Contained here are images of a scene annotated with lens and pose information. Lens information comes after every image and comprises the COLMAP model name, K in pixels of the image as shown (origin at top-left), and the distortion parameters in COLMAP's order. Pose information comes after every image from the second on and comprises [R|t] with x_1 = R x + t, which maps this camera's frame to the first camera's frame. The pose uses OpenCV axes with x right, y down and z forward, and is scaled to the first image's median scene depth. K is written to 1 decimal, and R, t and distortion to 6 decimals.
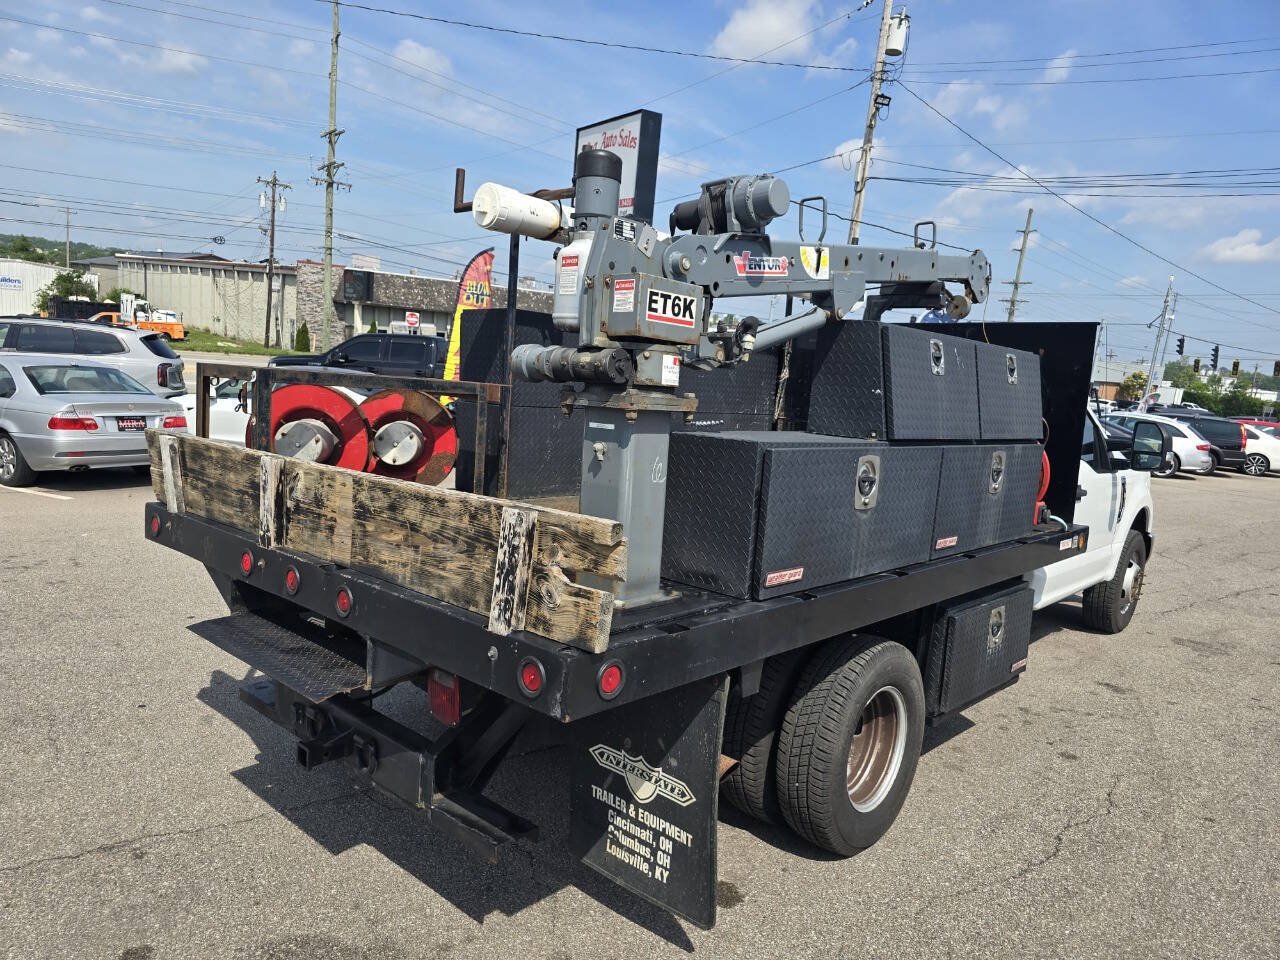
lens RADIAL K [[879.5, 0, 646.2], [0, 879.5, 500.0], [0, 0, 1]] dist [0.045721, -0.042001]
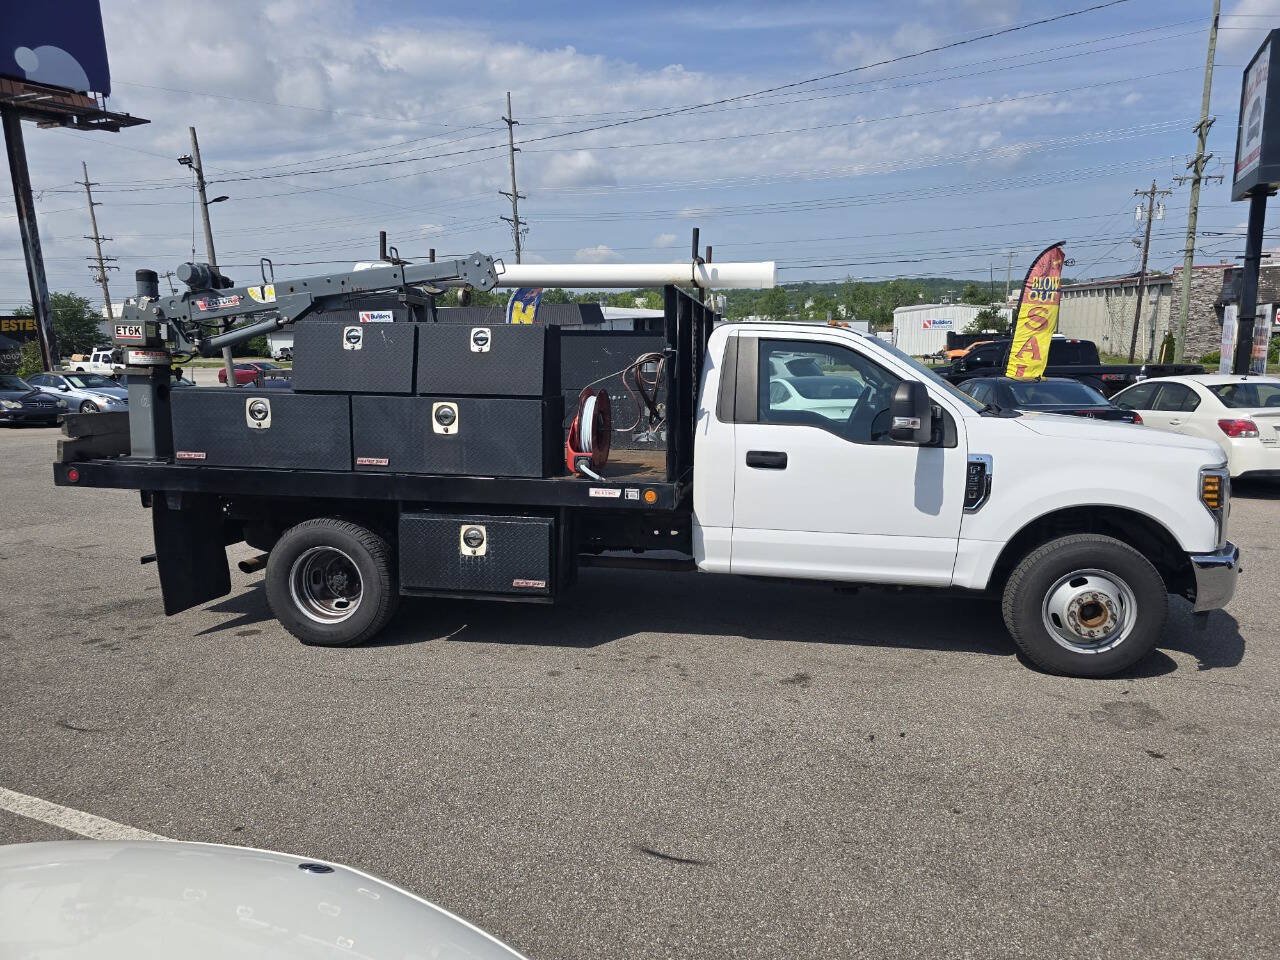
lens RADIAL K [[866.0, 0, 641.9], [0, 866.0, 492.7], [0, 0, 1]] dist [0.064059, -0.056440]
pose [[0.527461, 0.061055, -0.847383, 1.807194], [-0.087959, 0.995979, 0.017011, 0.035017], [0.845014, 0.065562, 0.530710, 0.601939]]
